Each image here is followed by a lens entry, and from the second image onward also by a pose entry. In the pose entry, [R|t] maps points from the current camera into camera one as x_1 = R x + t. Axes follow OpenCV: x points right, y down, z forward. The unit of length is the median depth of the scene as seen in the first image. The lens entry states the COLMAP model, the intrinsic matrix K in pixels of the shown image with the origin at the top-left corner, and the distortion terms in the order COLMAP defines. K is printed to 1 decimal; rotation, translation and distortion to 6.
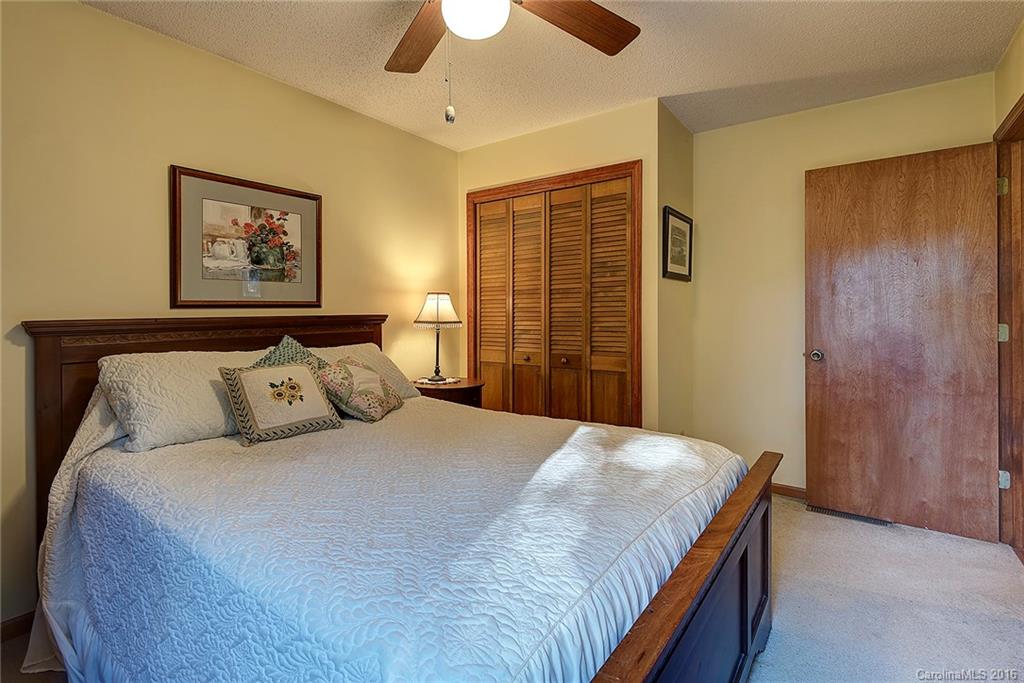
lens RADIAL K [[475.8, 0, 512.8], [0, 475.8, 324.5], [0, 0, 1]] dist [0.000490, -0.000049]
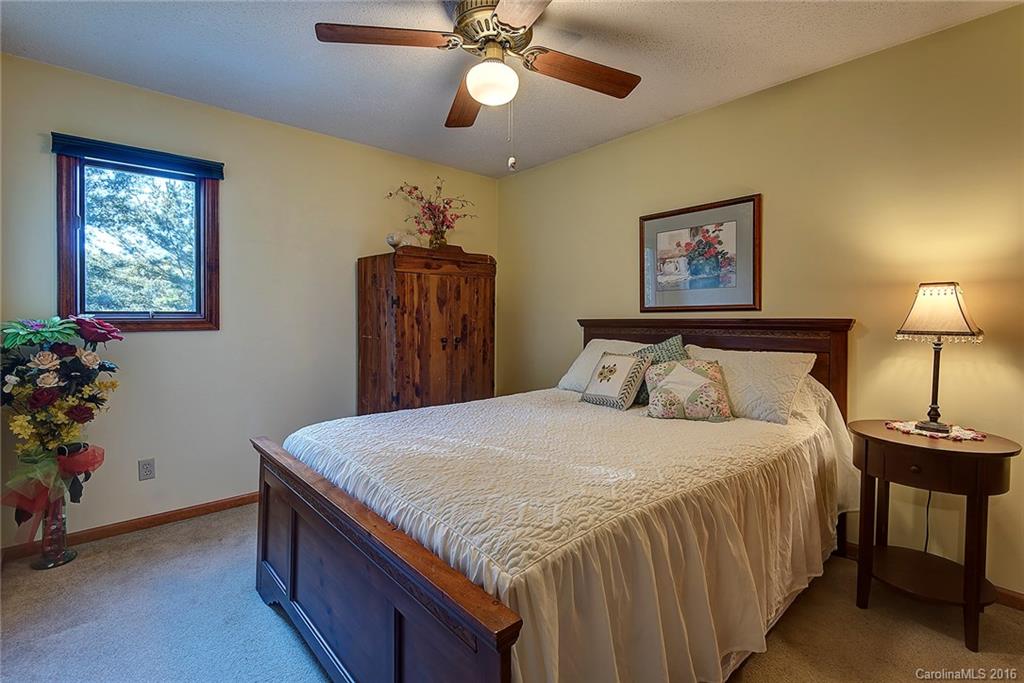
lens RADIAL K [[475.8, 0, 512.8], [0, 475.8, 324.5], [0, 0, 1]] dist [0.000490, -0.000049]
pose [[-0.220508, 0.025128, -0.975061, 0.707761], [-0.020112, 0.999338, 0.030302, -0.029170], [0.975178, 0.026292, -0.219857, 0.800532]]
